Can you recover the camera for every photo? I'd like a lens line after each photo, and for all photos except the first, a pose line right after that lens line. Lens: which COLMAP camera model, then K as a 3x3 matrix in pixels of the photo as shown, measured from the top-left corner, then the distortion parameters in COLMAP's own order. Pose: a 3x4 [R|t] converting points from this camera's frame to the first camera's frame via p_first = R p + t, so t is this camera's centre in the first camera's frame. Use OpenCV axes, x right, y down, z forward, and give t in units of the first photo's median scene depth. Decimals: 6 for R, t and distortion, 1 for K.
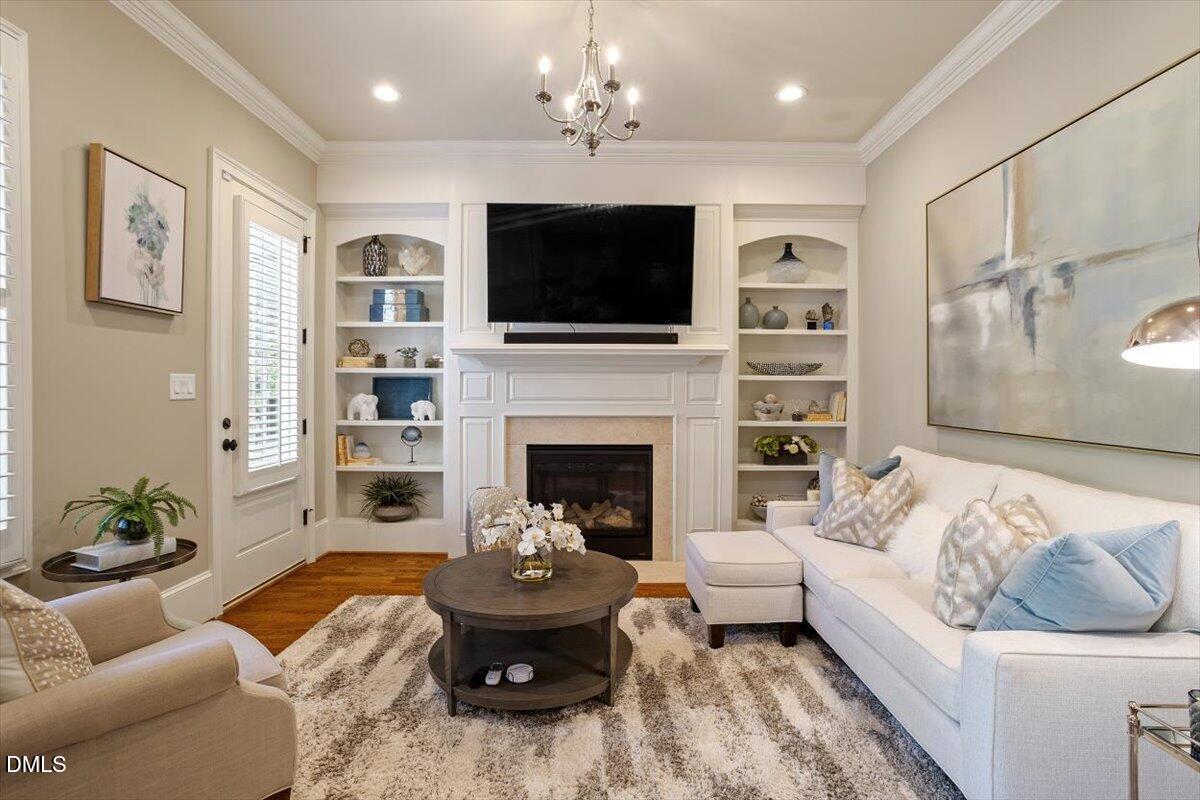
lens RADIAL K [[577.1, 0, 599.9], [0, 577.1, 395.2], [0, 0, 1]] dist [-0.000361, 0.000647]
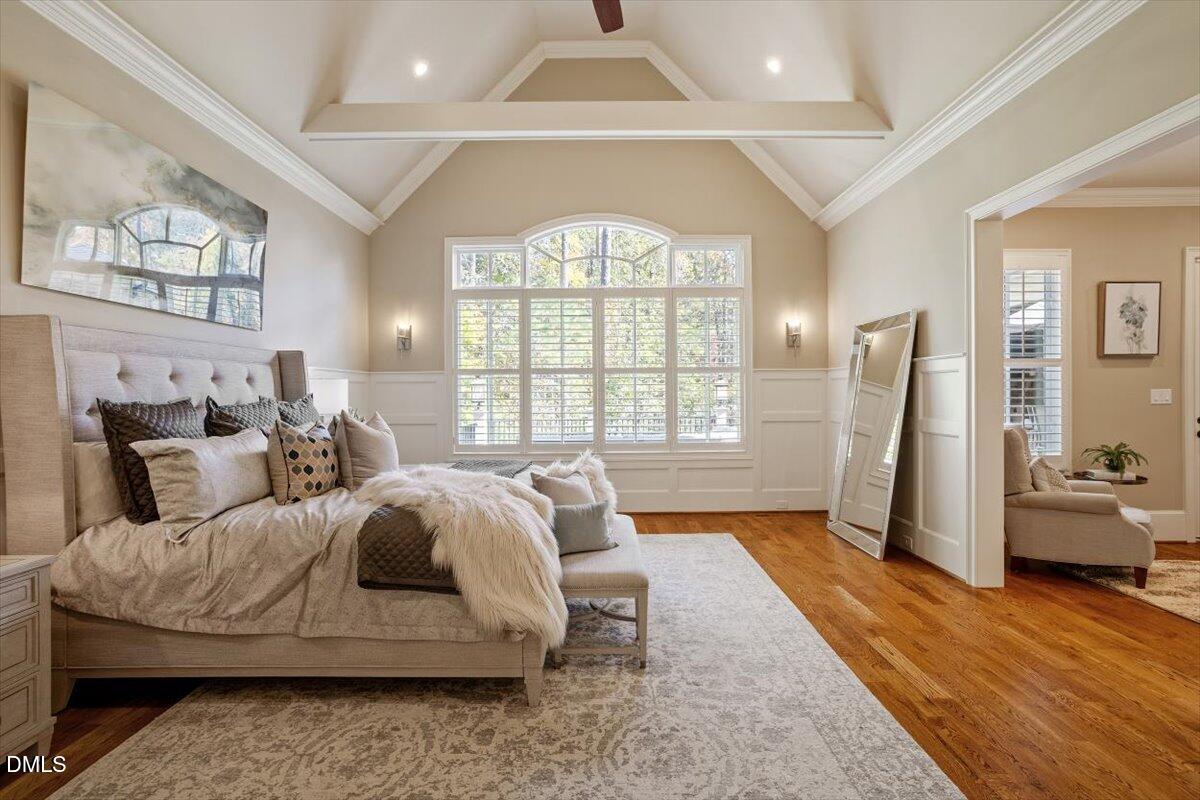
lens RADIAL K [[577.1, 0, 599.9], [0, 577.1, 395.2], [0, 0, 1]] dist [-0.000361, 0.000647]
pose [[0.008957, 0.000939, -0.999959, 1.133793], [-0.004847, 0.999988, 0.000896, -0.014662], [0.999948, 0.004839, 0.008961, -0.789575]]
